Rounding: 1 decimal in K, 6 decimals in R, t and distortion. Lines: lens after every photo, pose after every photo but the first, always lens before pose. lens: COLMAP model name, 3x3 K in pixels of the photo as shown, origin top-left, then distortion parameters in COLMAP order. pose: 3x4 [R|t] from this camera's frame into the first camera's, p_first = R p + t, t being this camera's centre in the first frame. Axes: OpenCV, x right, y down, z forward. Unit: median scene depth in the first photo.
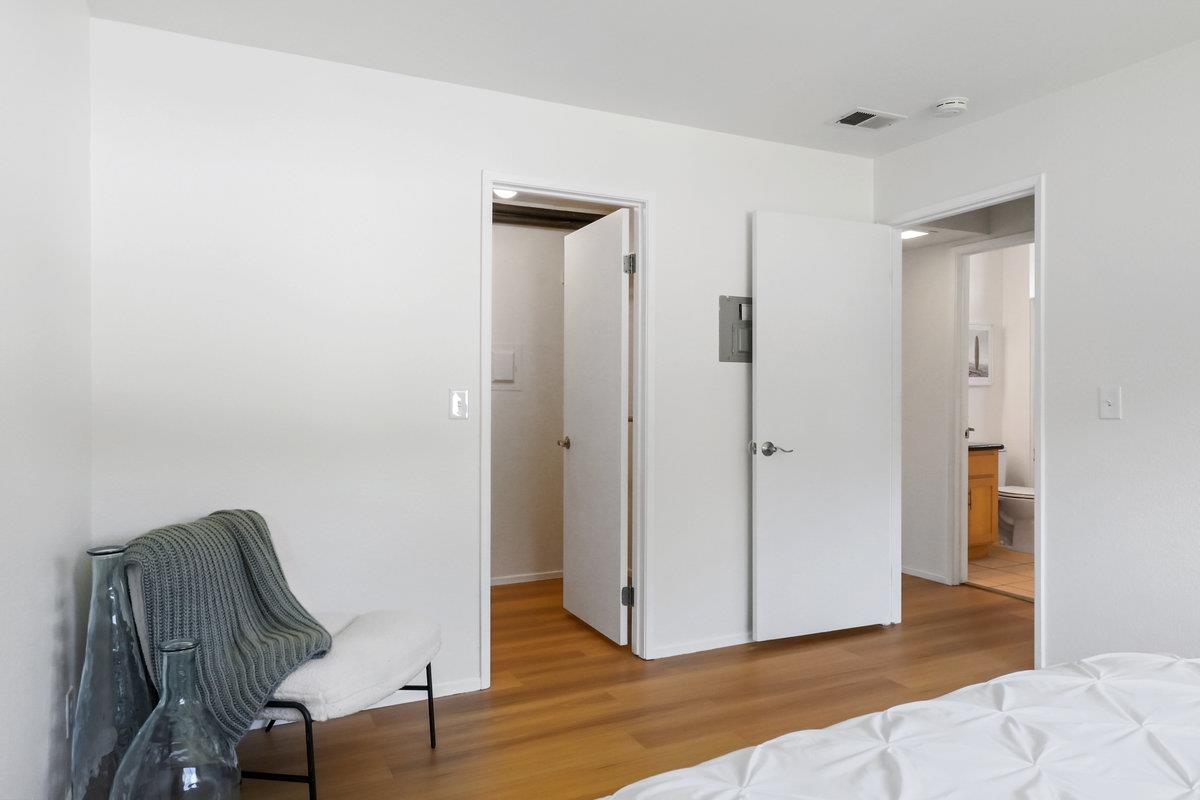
lens RADIAL K [[825.0, 0, 597.4], [0, 825.0, 403.6], [0, 0, 1]] dist [0.001718, -0.000397]
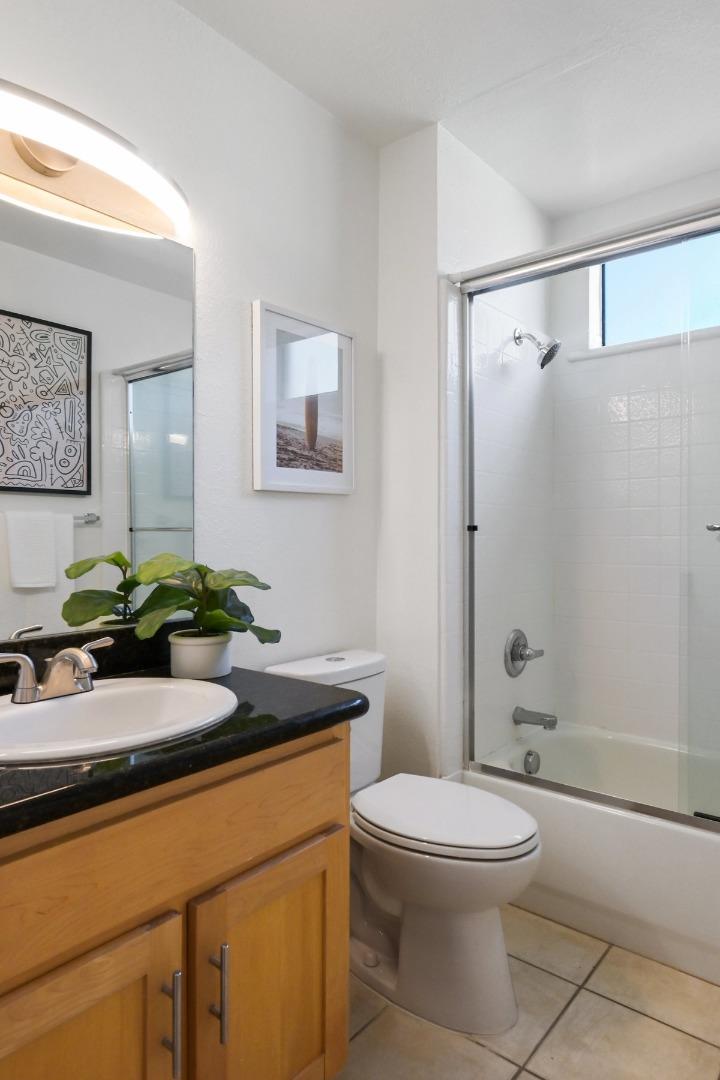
lens RADIAL K [[672.0, 0, 360.0], [0, 672.0, 540.0], [0, 0, 1]] dist [0.001848, 0.000374]
pose [[0.918394, -0.005518, 0.395629, 0.359351], [0.000526, 0.999919, 0.012727, -0.004611], [-0.395667, -0.011480, 0.918322, 0.712944]]
